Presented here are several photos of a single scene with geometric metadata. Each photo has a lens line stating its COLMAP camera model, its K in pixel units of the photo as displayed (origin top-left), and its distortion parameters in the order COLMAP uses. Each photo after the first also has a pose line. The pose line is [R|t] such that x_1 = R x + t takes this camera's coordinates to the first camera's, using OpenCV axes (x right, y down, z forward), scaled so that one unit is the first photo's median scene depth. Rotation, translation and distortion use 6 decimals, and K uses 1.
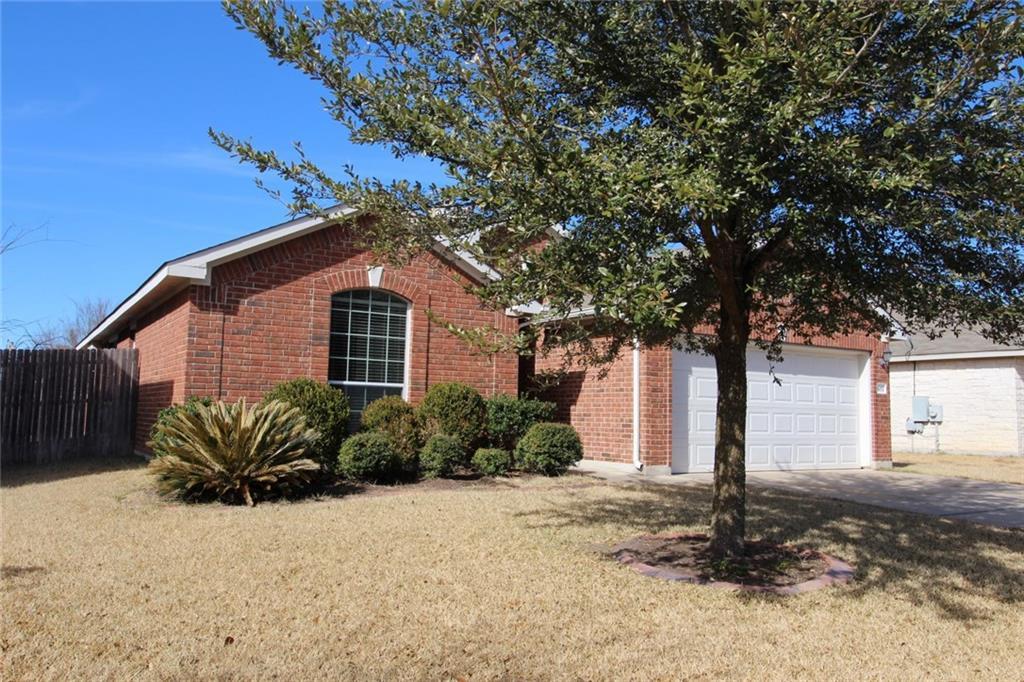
lens RADIAL K [[806.1, 0, 512.0], [0, 806.1, 341.0], [0, 0, 1]] dist [0.008959, 0.001541]
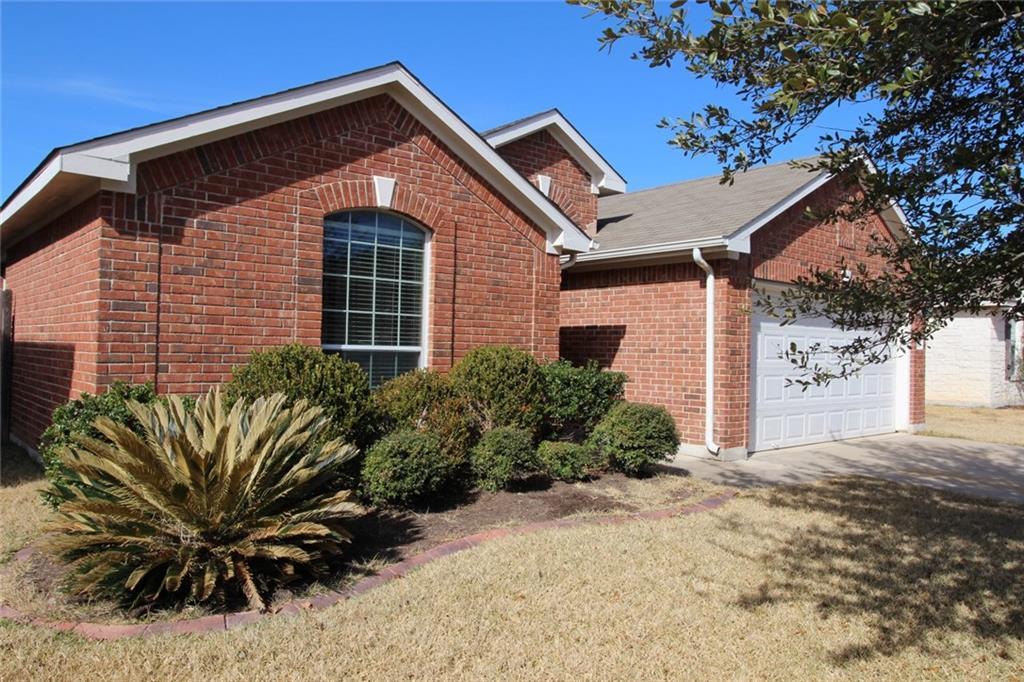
lens RADIAL K [[734.5, 0, 512.0], [0, 734.5, 341.0], [0, 0, 1]] dist [0.003356, 0.002685]
pose [[0.986754, 0.001600, 0.162216, -0.168481], [-0.015308, 0.996408, 0.083291, -0.007644], [-0.161500, -0.084671, 0.983234, 0.366465]]
